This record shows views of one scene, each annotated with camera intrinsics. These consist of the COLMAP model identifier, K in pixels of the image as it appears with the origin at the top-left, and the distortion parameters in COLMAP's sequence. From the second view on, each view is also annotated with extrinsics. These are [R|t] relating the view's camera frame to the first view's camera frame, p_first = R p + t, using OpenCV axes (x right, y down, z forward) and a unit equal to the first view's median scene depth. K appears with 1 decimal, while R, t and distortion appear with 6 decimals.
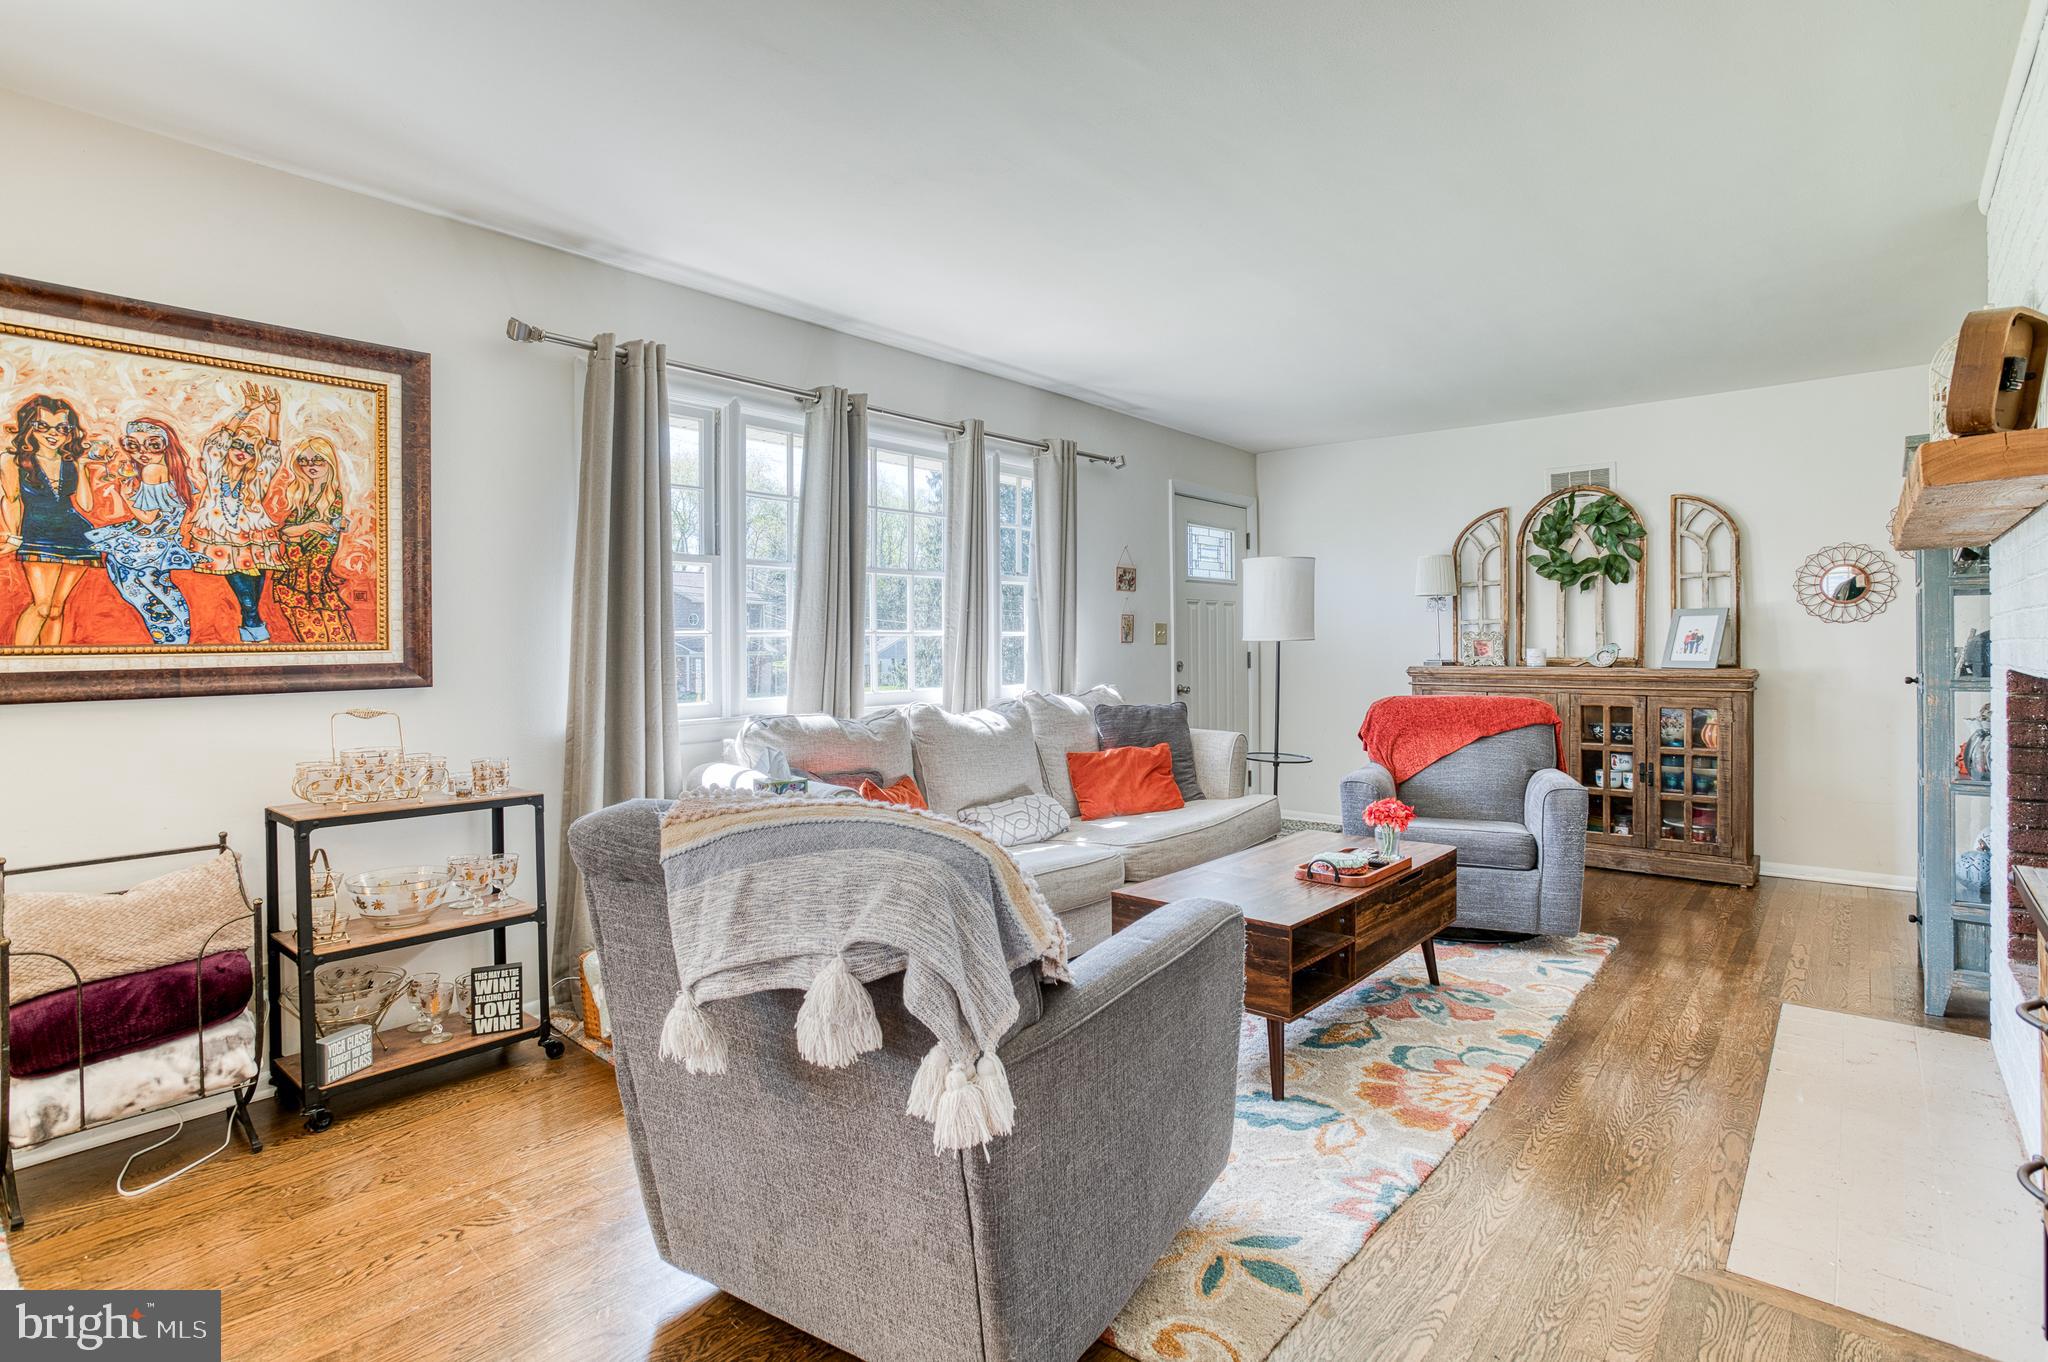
lens RADIAL K [[1043.8, 0, 994.1], [0, 1043.8, 656.7], [0, 0, 1]] dist [-0.063979, 0.041583]
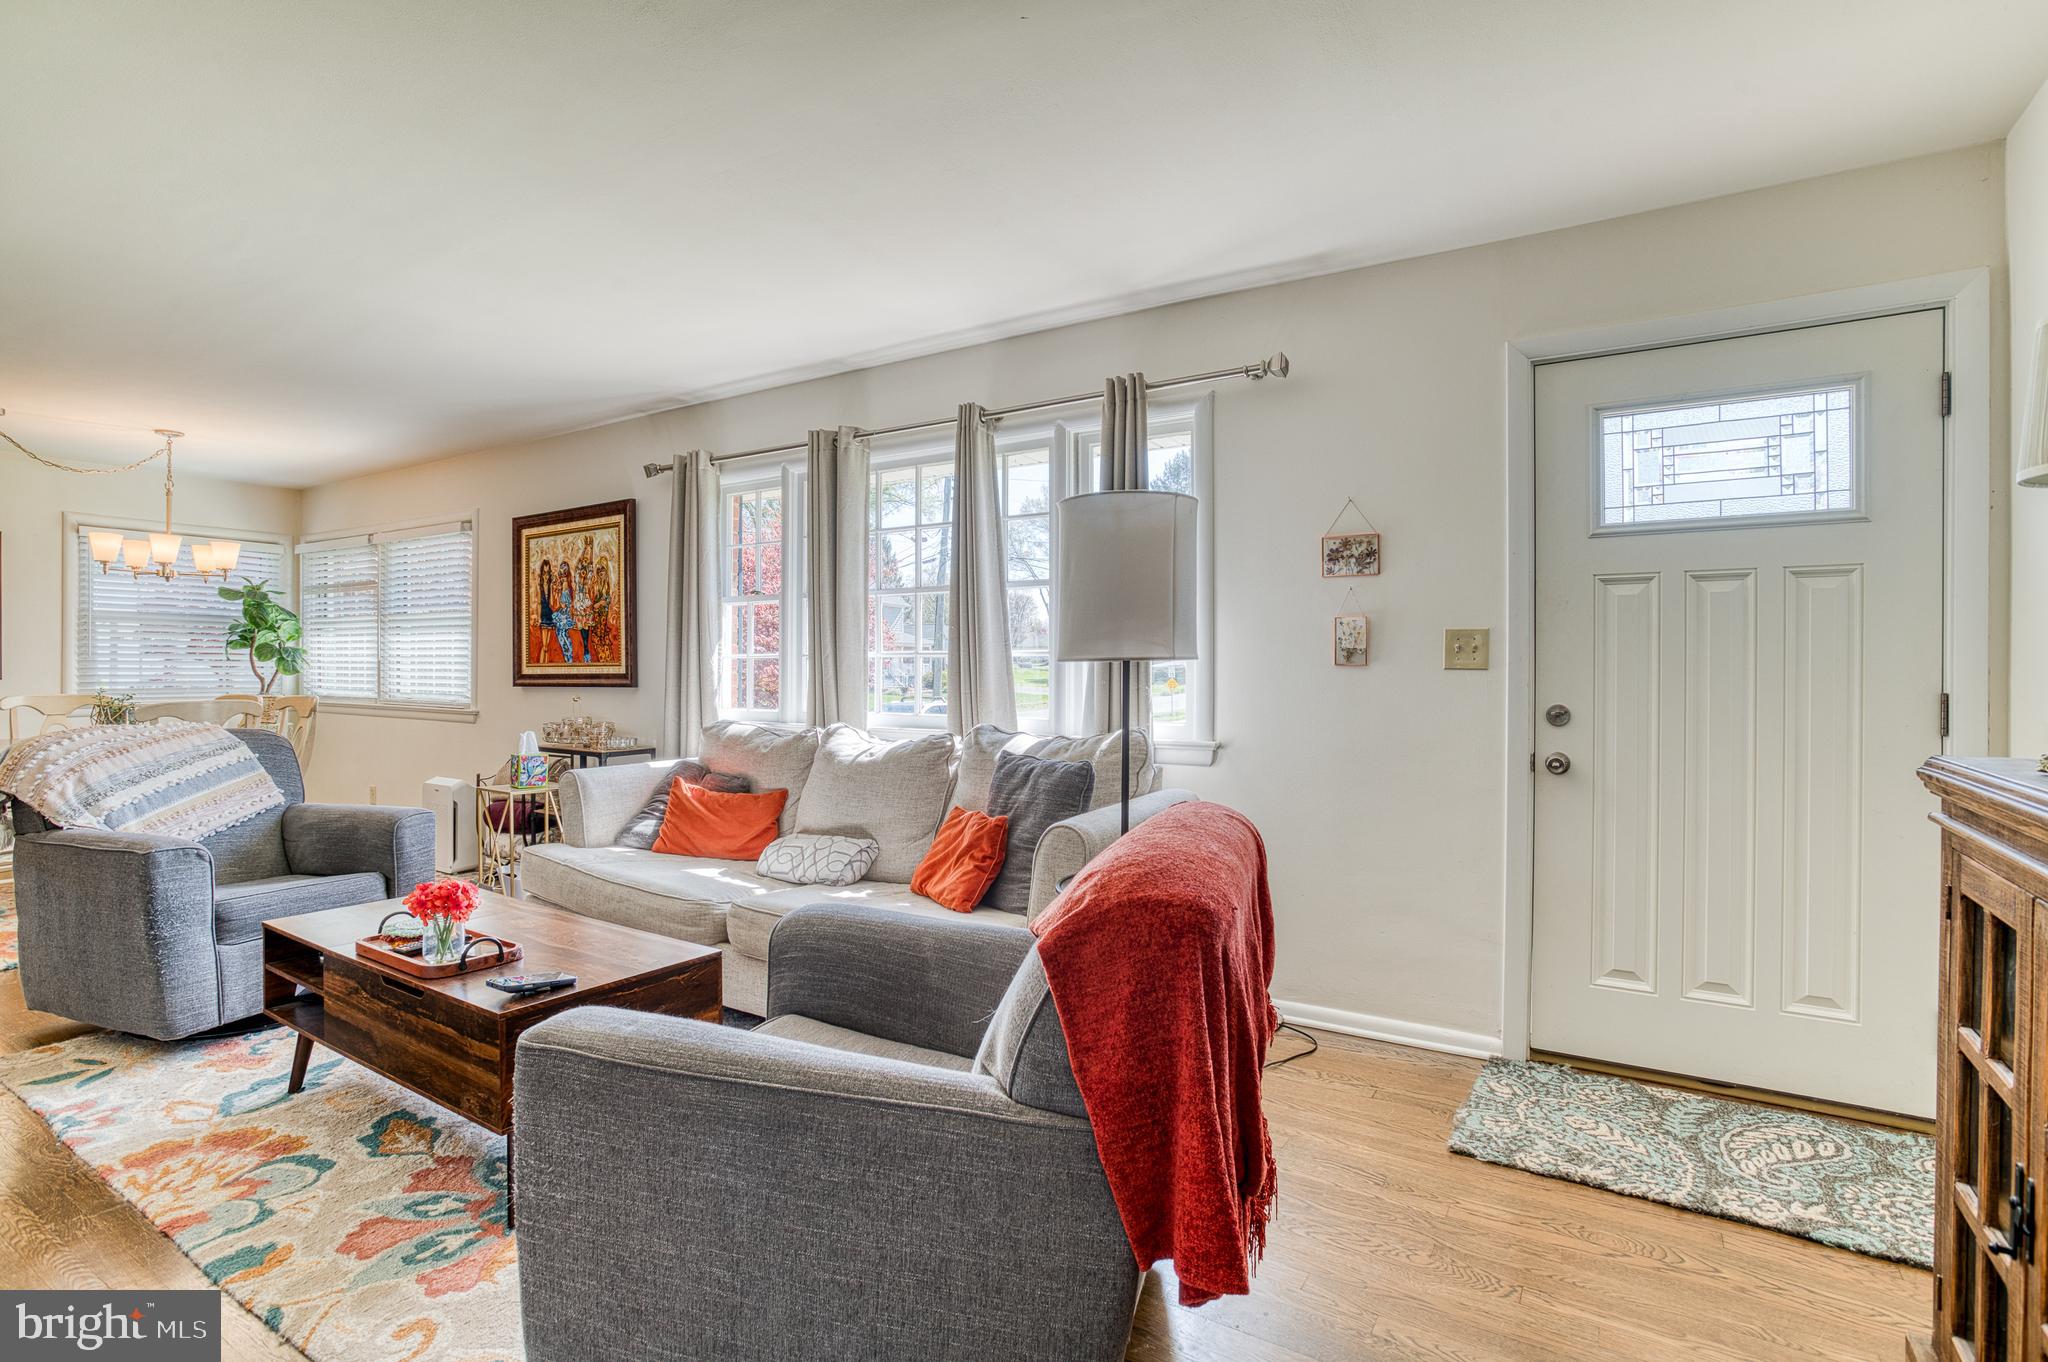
lens RADIAL K [[992.0, 0, 1026.2], [0, 992.0, 679.1], [0, 0, 1]] dist [-0.061329, 0.031980]
pose [[0.142899, 0.017753, -0.989578, 1.262267], [-0.016515, 0.999743, 0.015551, -0.023153], [0.989599, 0.014121, 0.143155, 1.481402]]
